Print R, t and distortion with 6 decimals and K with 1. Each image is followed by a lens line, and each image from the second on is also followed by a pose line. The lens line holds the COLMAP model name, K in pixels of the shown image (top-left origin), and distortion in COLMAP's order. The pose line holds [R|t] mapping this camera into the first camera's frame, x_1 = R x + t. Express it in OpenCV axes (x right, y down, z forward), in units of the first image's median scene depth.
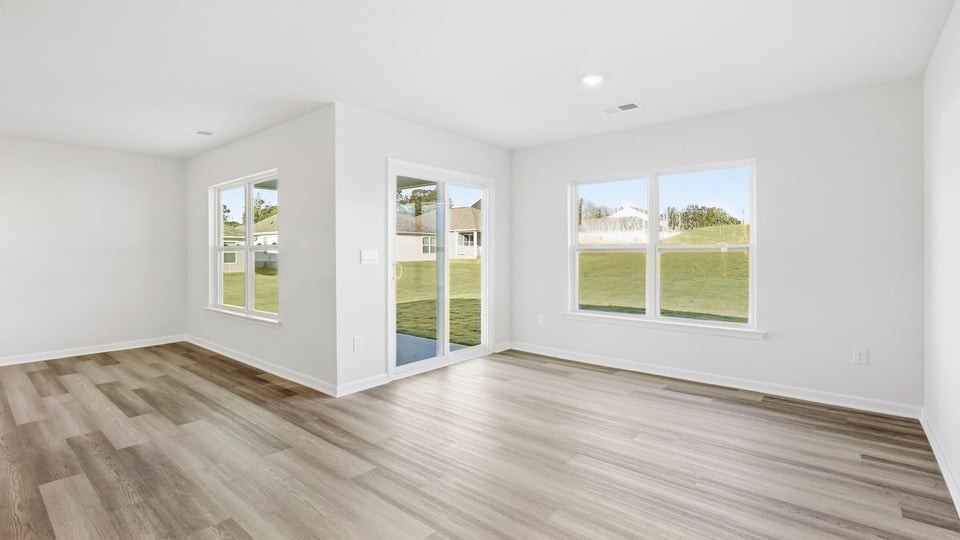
lens RADIAL K [[443.4, 0, 479.9], [0, 443.4, 256.7], [0, 0, 1]] dist [-0.001779, 0.000022]
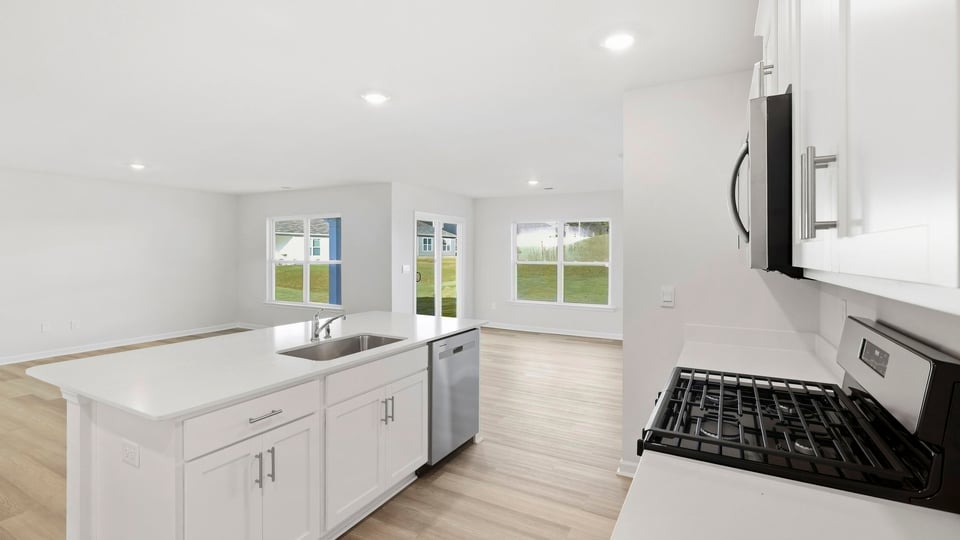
lens RADIAL K [[443.4, 0, 479.9], [0, 443.4, 256.7], [0, 0, 1]] dist [-0.001779, 0.000022]
pose [[0.978875, 0.003606, 0.204427, -0.322311], [-0.003471, 0.999993, -0.001017, -0.047789], [-0.204429, 0.000286, 0.978881, -0.754524]]
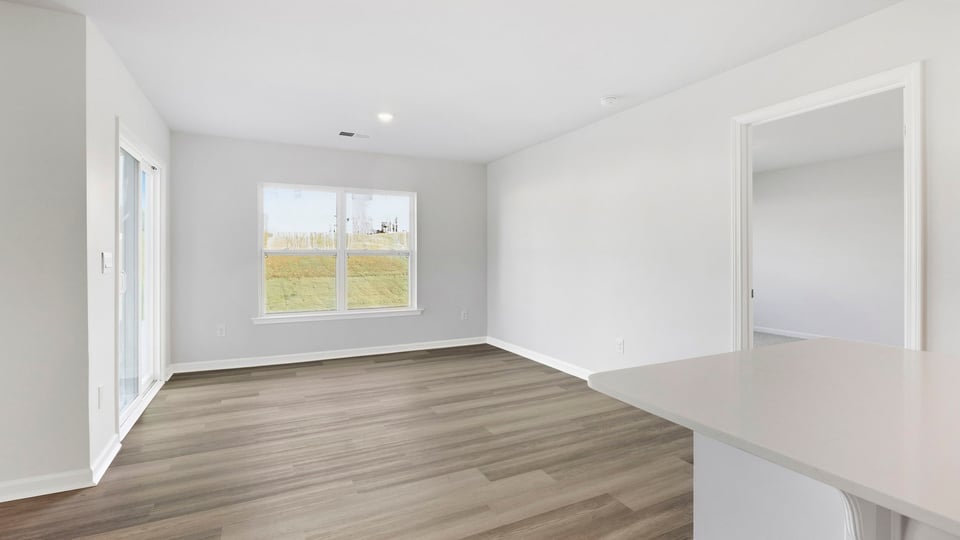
lens RADIAL K [[443.4, 0, 479.9], [0, 443.4, 256.7], [0, 0, 1]] dist [-0.001779, 0.000022]
pose [[0.385509, -0.002750, 0.922700, -0.651032], [0.003135, 0.999994, 0.001670, -0.008834], [-0.922699, 0.002249, 0.385515, 0.230419]]
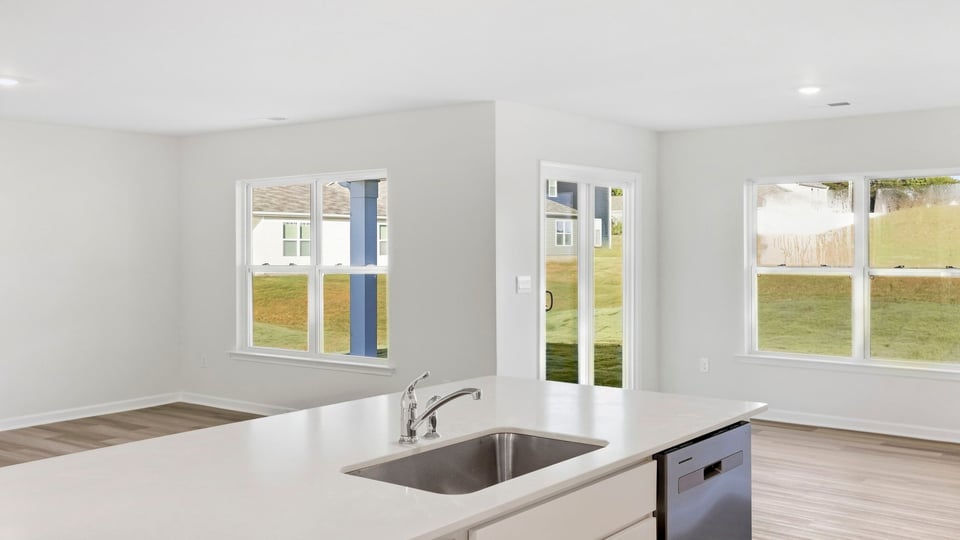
lens RADIAL K [[917.2, 0, 482.2], [0, 917.2, 252.2], [0, 0, 1]] dist [0.034677, 0.013416]
pose [[0.998703, -0.001532, 0.050897, -0.413270], [0.001850, 0.999979, -0.006191, -0.048413], [-0.050887, 0.006277, 0.998685, -0.680109]]
